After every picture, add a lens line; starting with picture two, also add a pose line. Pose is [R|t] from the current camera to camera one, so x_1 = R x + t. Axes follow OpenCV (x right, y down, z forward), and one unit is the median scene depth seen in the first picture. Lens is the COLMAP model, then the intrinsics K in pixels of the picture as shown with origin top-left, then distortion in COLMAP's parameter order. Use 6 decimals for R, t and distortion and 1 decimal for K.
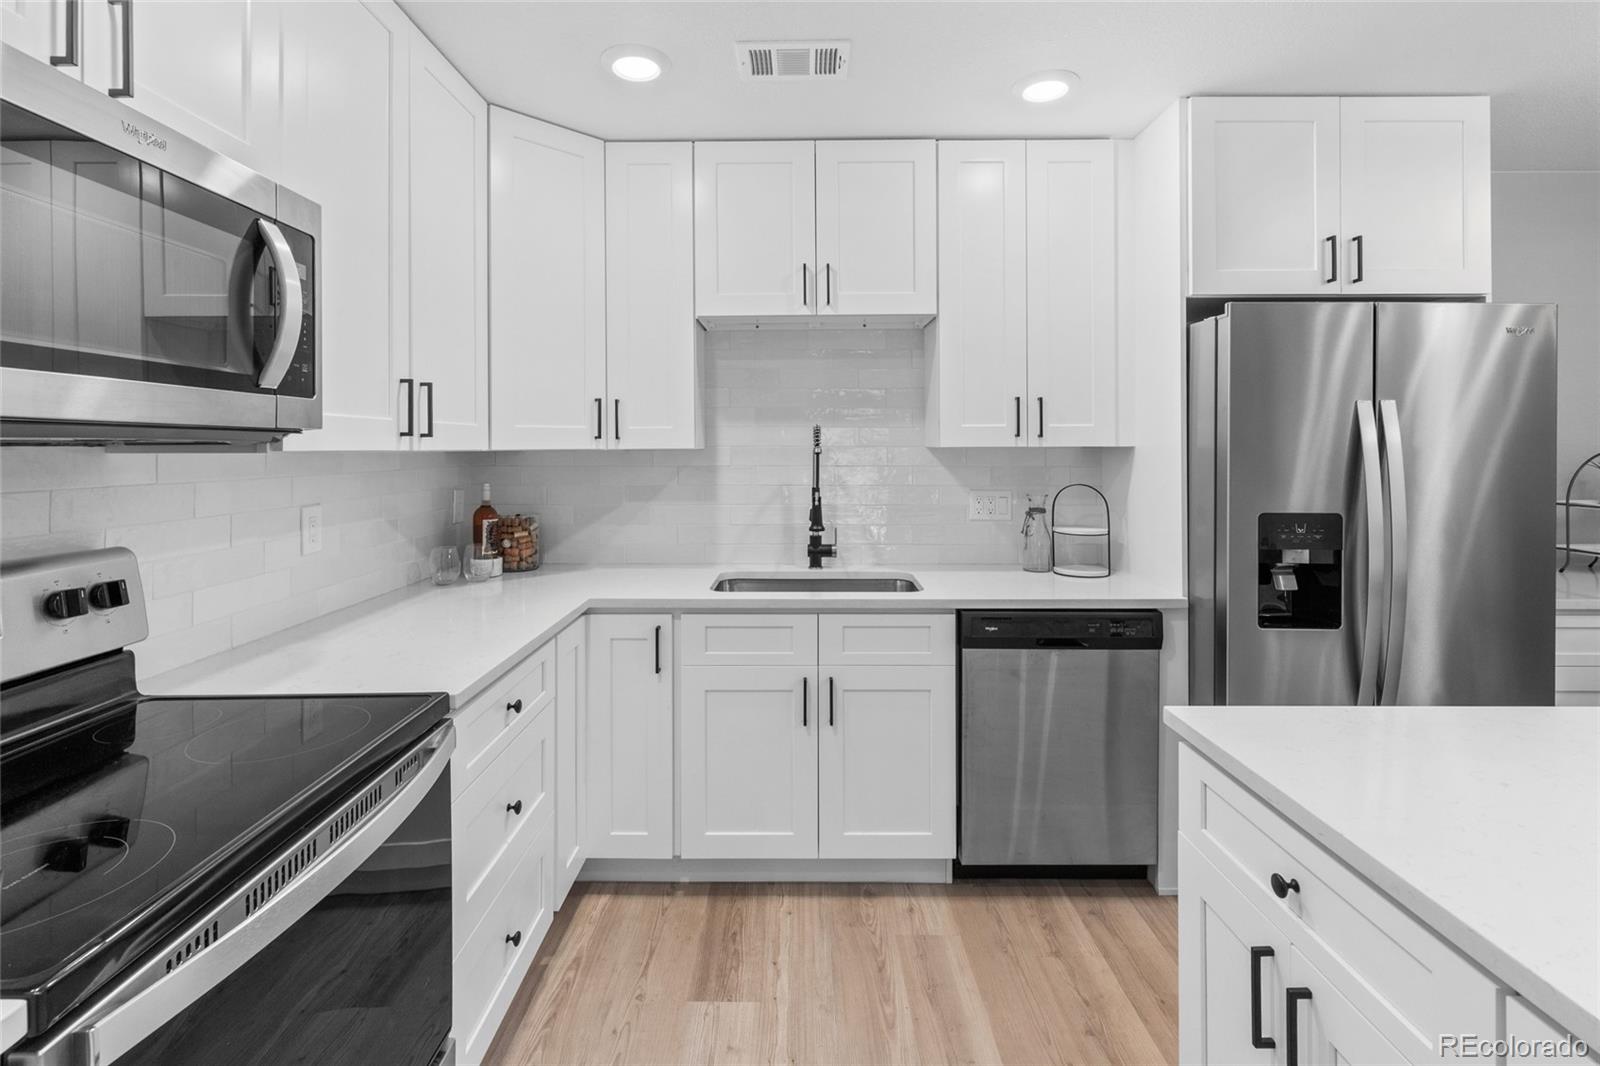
lens RADIAL K [[719.5, 0, 797.5], [0, 719.5, 522.5], [0, 0, 1]] dist [0.003136, 0.000143]
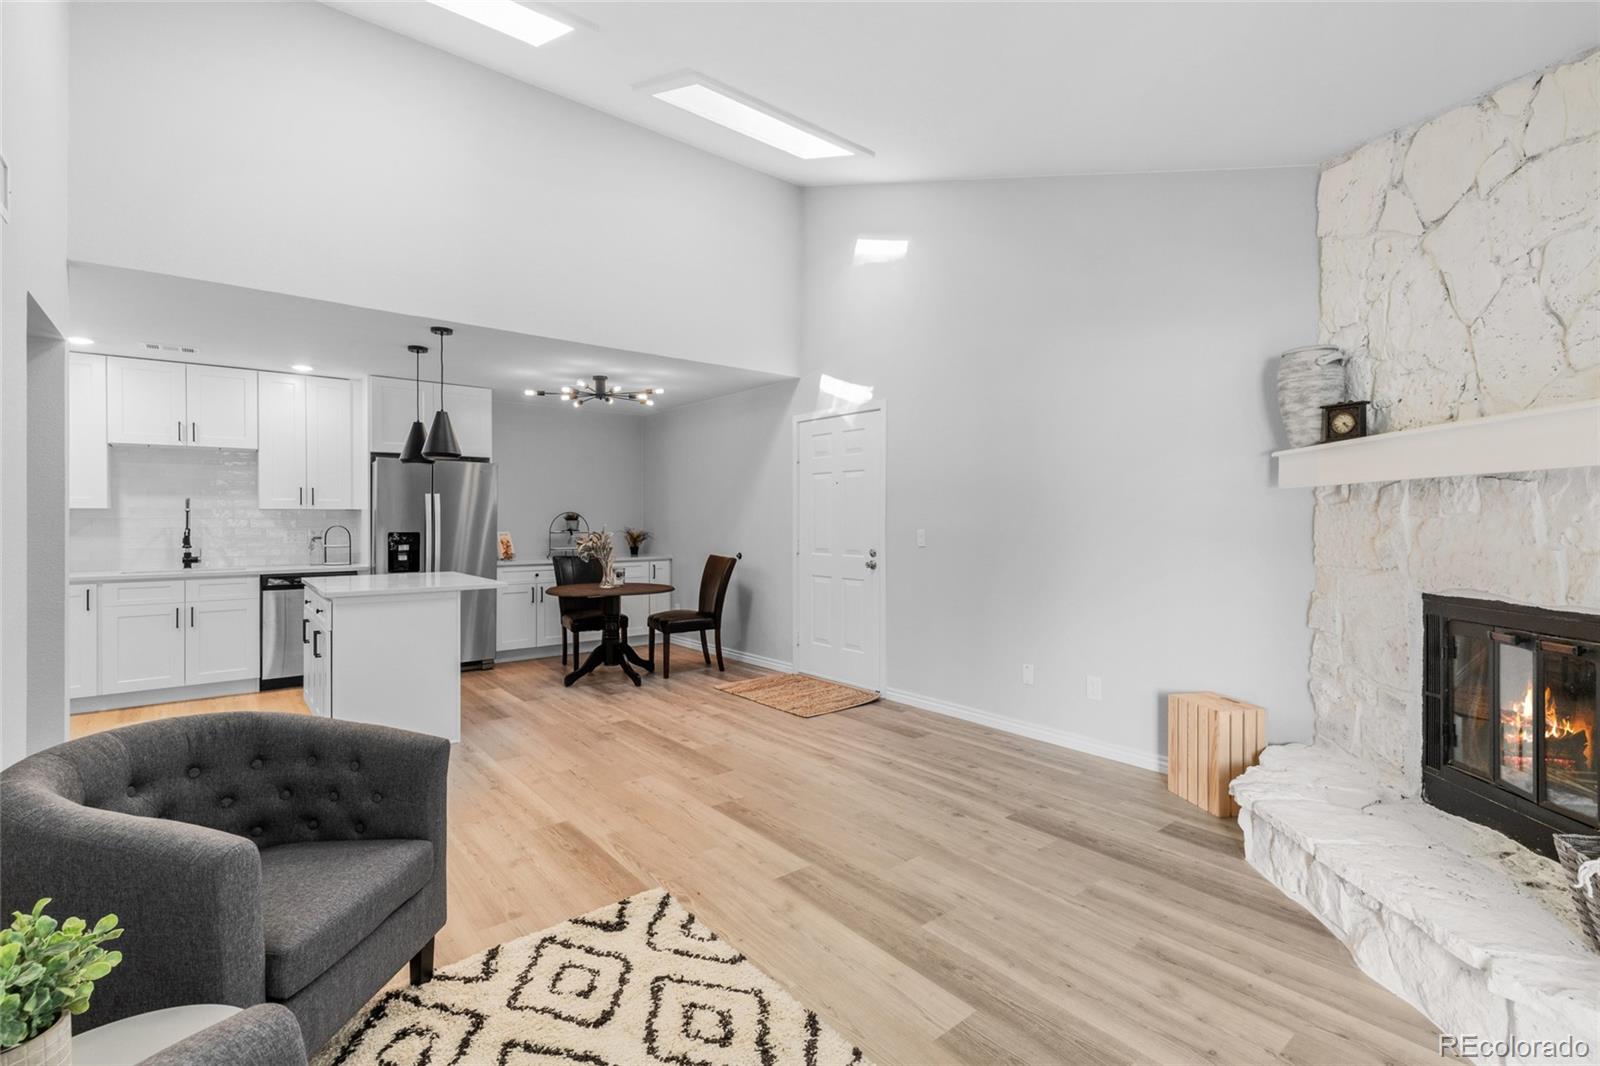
lens RADIAL K [[719.5, 0, 796.8], [0, 719.5, 523.5], [0, 0, 1]] dist [0.003136, 0.000143]
pose [[0.773441, -0.004952, 0.633849, 0.068485], [0.062952, 0.995626, -0.069038, 0.194178], [-0.630735, 0.093299, 0.770369, -1.719713]]
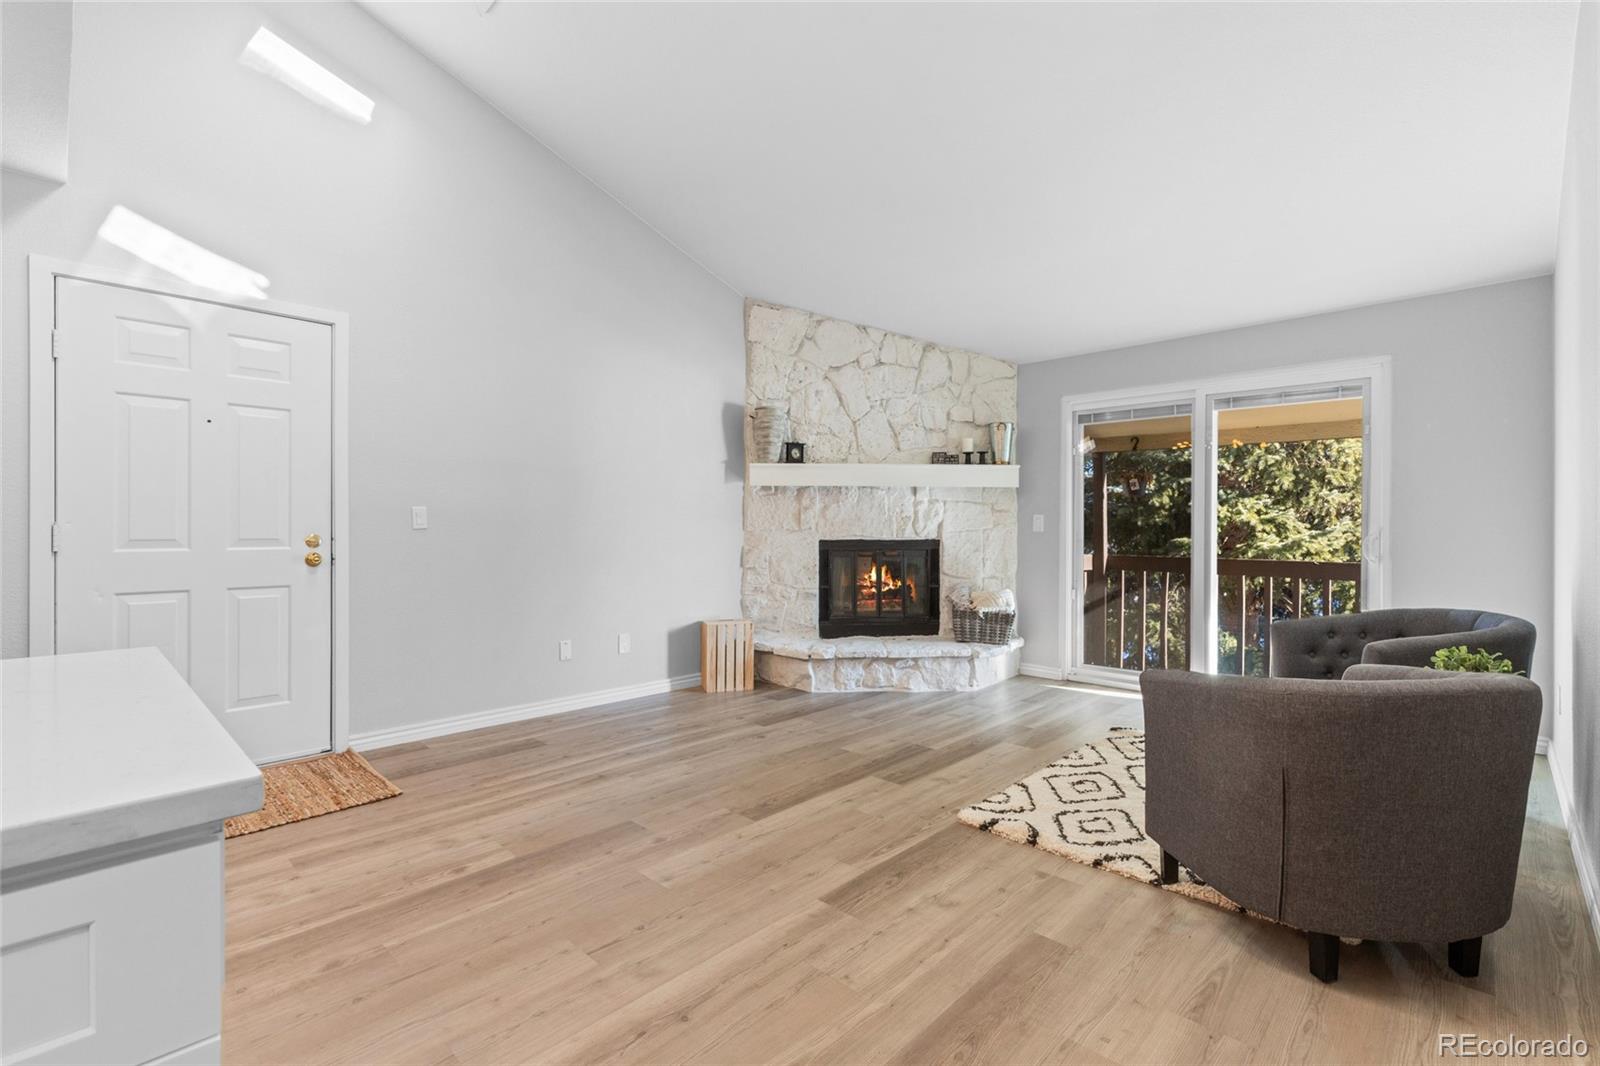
lens RADIAL K [[719.5, 0, 797.6], [0, 719.5, 530.4], [0, 0, 1]] dist [0.003136, 0.000143]
pose [[-0.722209, -0.006137, 0.691648, -0.128175], [0.063141, 0.995200, 0.074762, -0.016294], [-0.688787, 0.097665, -0.718355, 1.776745]]
